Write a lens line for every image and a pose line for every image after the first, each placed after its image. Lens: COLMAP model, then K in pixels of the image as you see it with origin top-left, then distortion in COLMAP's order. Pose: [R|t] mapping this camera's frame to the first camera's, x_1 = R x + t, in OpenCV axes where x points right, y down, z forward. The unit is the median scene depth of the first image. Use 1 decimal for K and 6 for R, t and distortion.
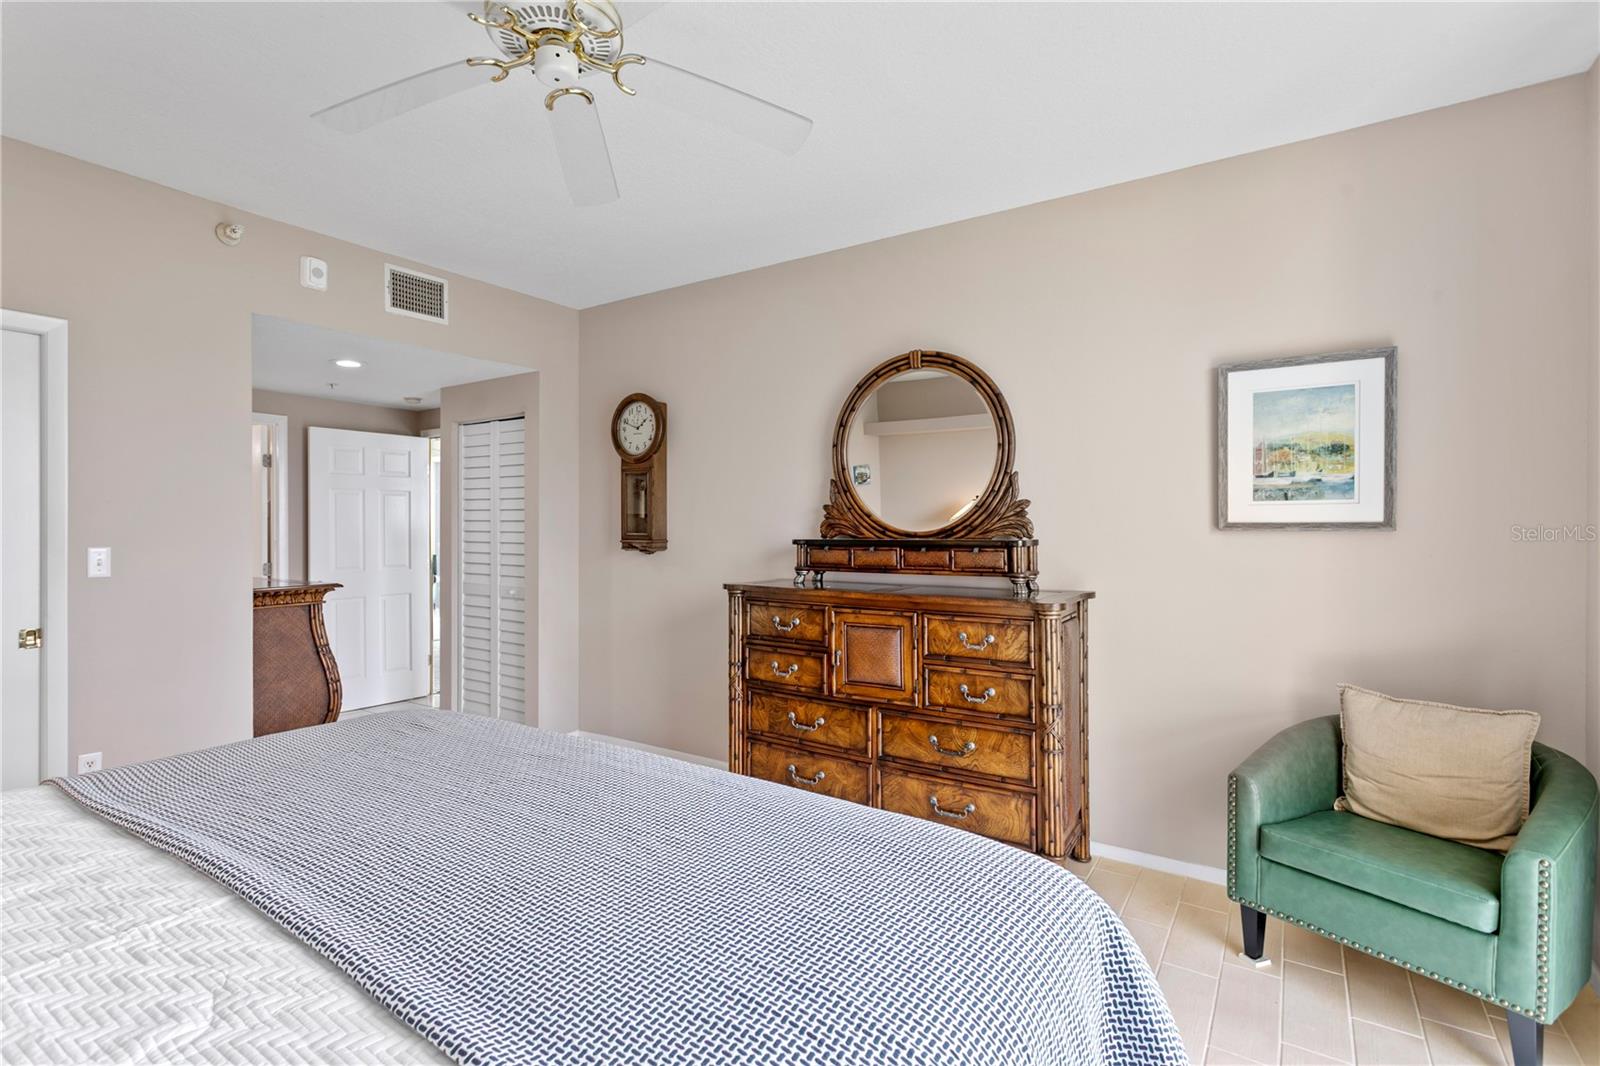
lens RADIAL K [[801.7, 0, 802.3], [0, 801.7, 530.0], [0, 0, 1]] dist [0.002325, 0.000477]
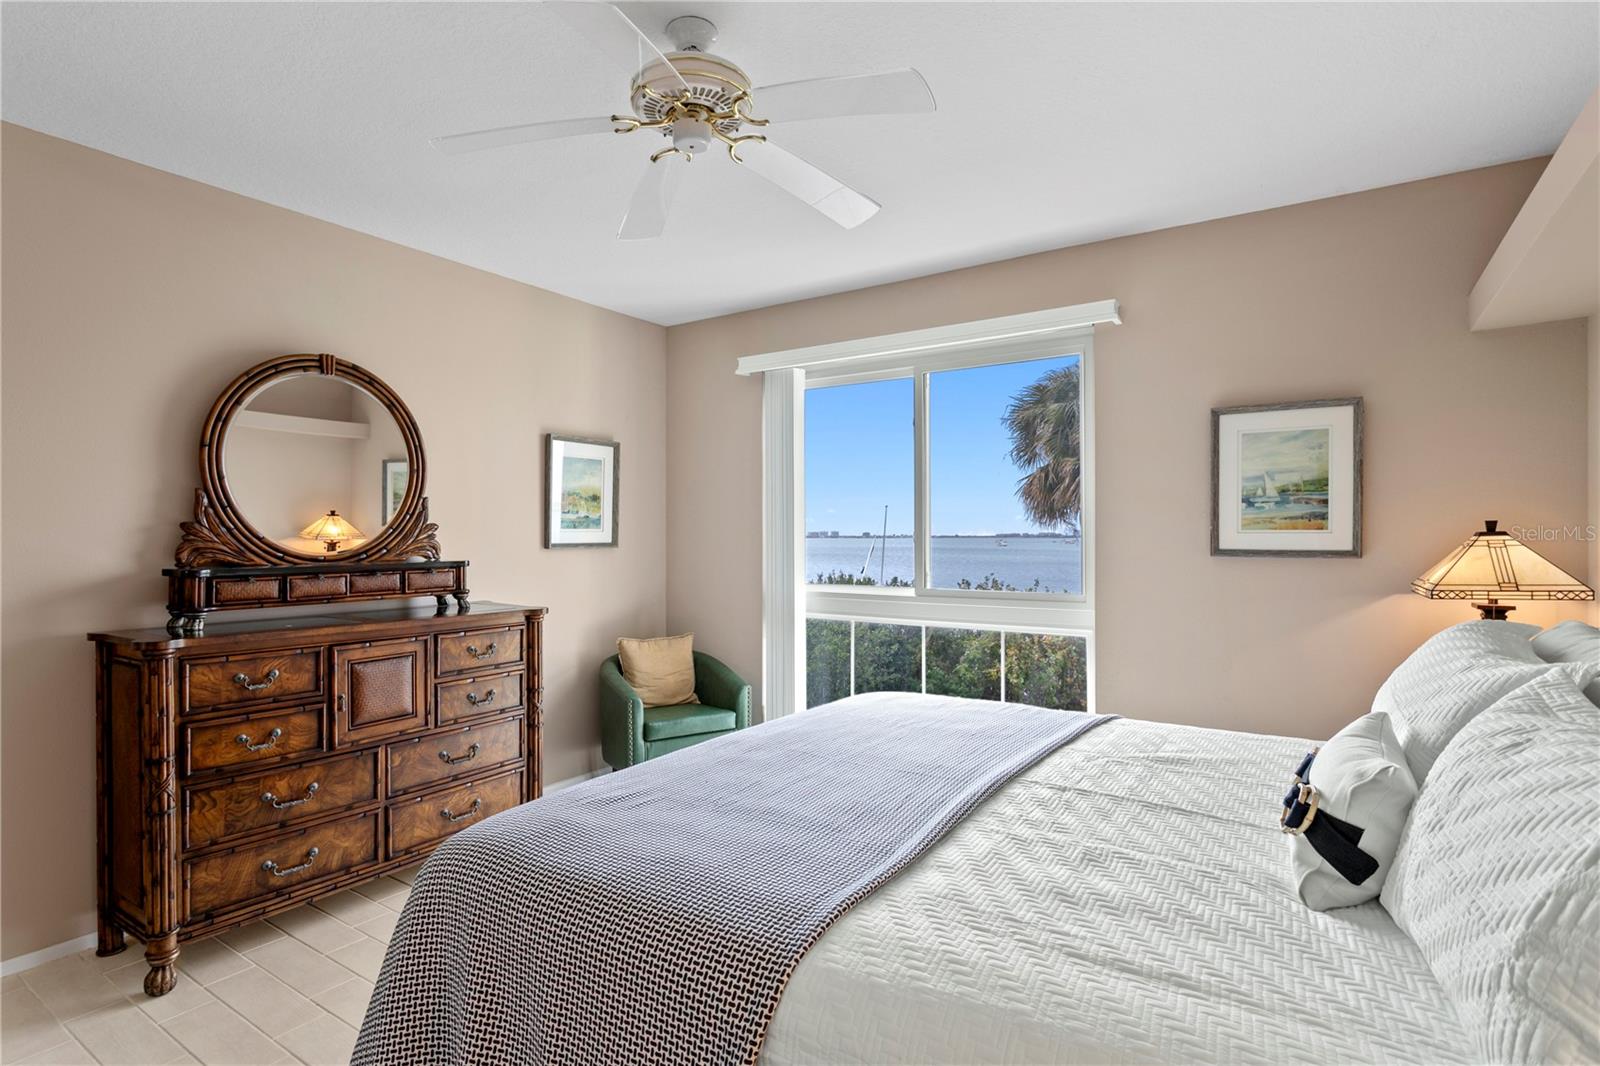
lens RADIAL K [[810.6, 0, 800.9], [0, 810.6, 535.8], [0, 0, 1]] dist [-0.011685, 0.007730]
pose [[-0.026834, 0.000531, 0.999640, -0.848229], [0.007265, 0.999974, -0.000336, -0.017413], [-0.999613, 0.007253, -0.026837, 0.532758]]
